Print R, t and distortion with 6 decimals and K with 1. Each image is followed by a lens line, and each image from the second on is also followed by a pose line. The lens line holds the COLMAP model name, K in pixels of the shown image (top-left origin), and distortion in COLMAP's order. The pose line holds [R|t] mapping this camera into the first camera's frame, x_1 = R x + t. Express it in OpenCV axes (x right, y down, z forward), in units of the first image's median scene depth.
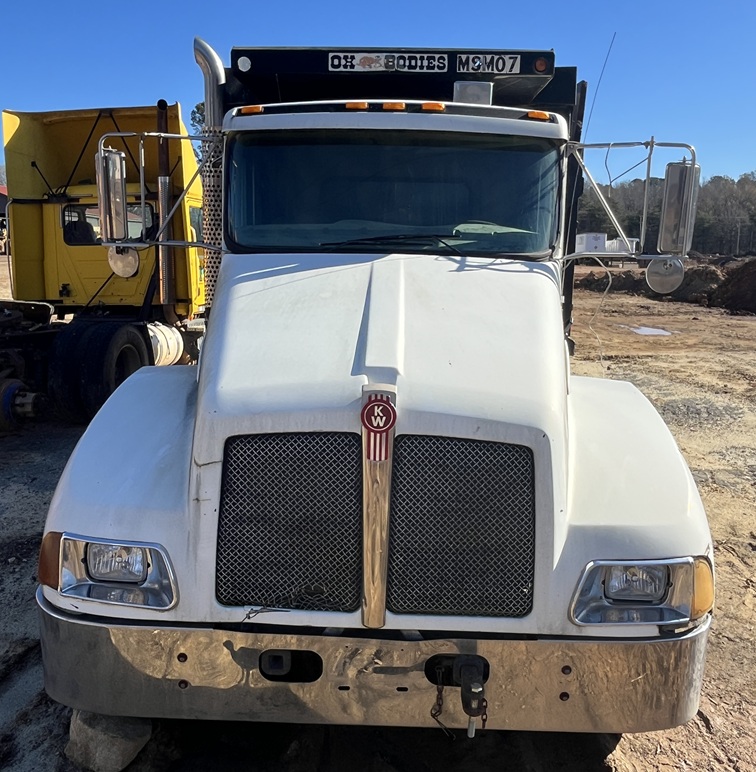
lens RADIAL K [[801.2, 0, 378.0], [0, 801.2, 386.0], [0, 0, 1]] dist [-0.008915, -0.000861]
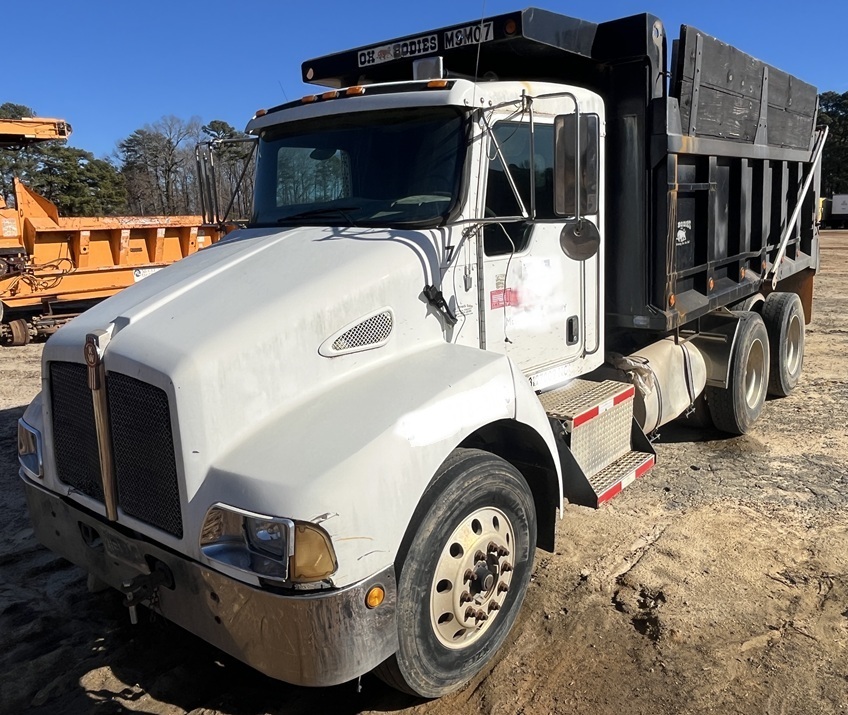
lens RADIAL K [[717.9, 0, 424.0], [0, 717.9, 357.5], [0, 0, 1]] dist [-0.001495, -0.000991]
pose [[0.797411, 0.080285, -0.598072, 0.673889], [-0.072654, 0.996674, 0.036924, -0.023282], [0.599047, 0.014009, 0.800592, 0.238112]]
